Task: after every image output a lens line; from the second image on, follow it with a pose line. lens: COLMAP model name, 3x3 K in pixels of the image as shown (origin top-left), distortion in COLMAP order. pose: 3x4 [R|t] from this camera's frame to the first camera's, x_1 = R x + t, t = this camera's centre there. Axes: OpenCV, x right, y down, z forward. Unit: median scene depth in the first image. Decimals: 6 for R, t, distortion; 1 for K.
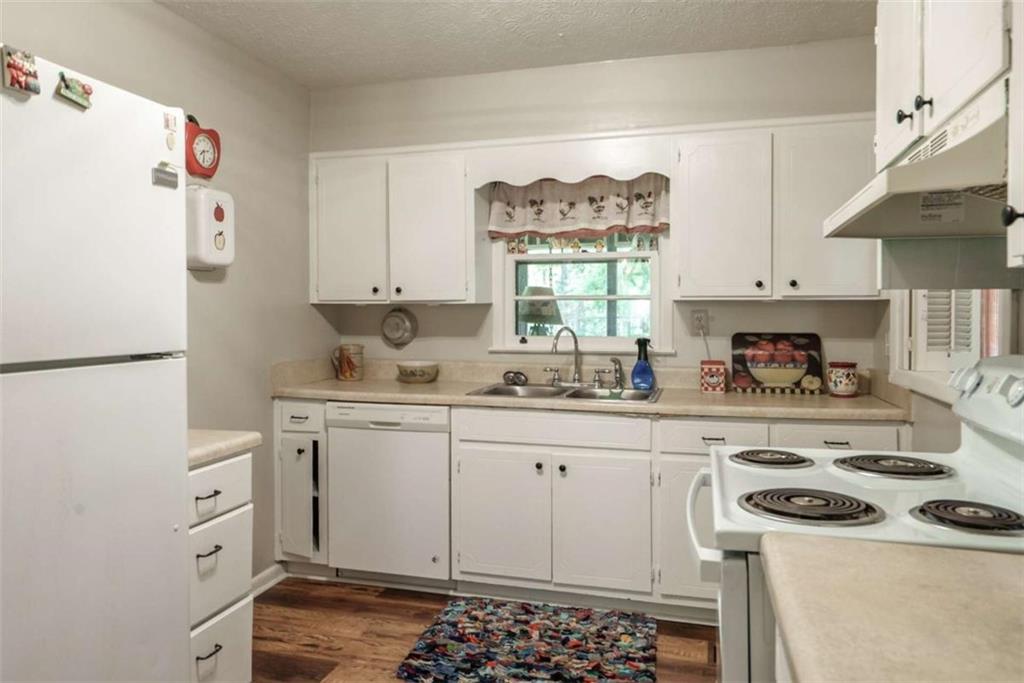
lens RADIAL K [[702.4, 0, 512.0], [0, 702.4, 341.5], [0, 0, 1]] dist [0.000983, -0.000258]
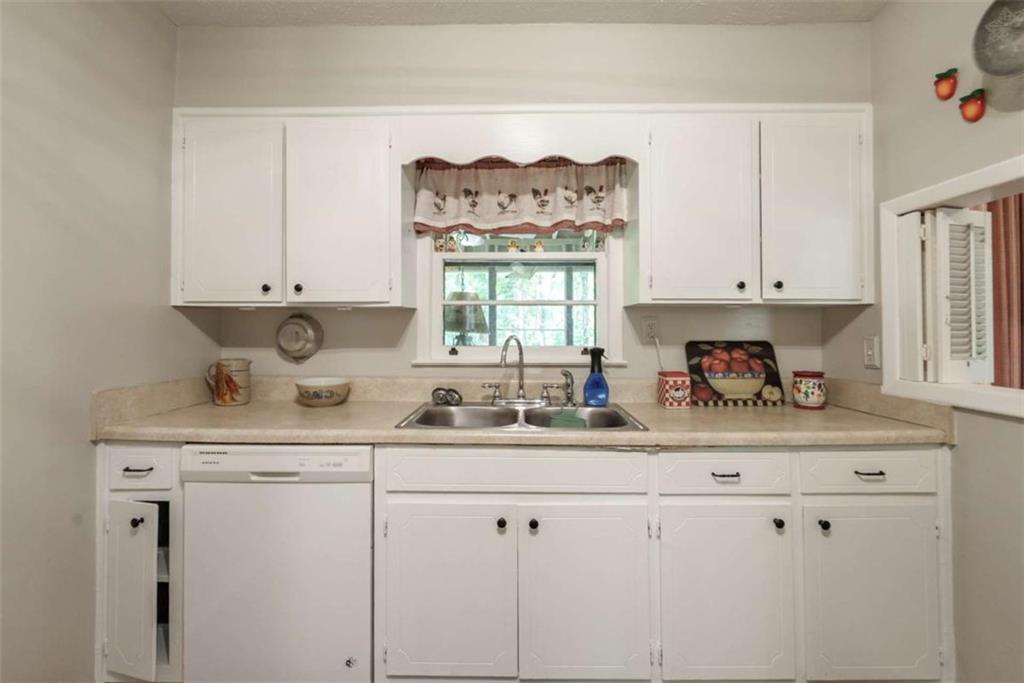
lens RADIAL K [[465.8, 0, 511.9], [0, 465.8, 326.9], [0, 0, 1]] dist [-0.001989, -0.000074]
pose [[0.965462, 0.001671, 0.260539, -0.069011], [0.010286, 0.998955, -0.044522, -0.005808], [-0.260341, 0.045665, 0.964436, 0.453249]]
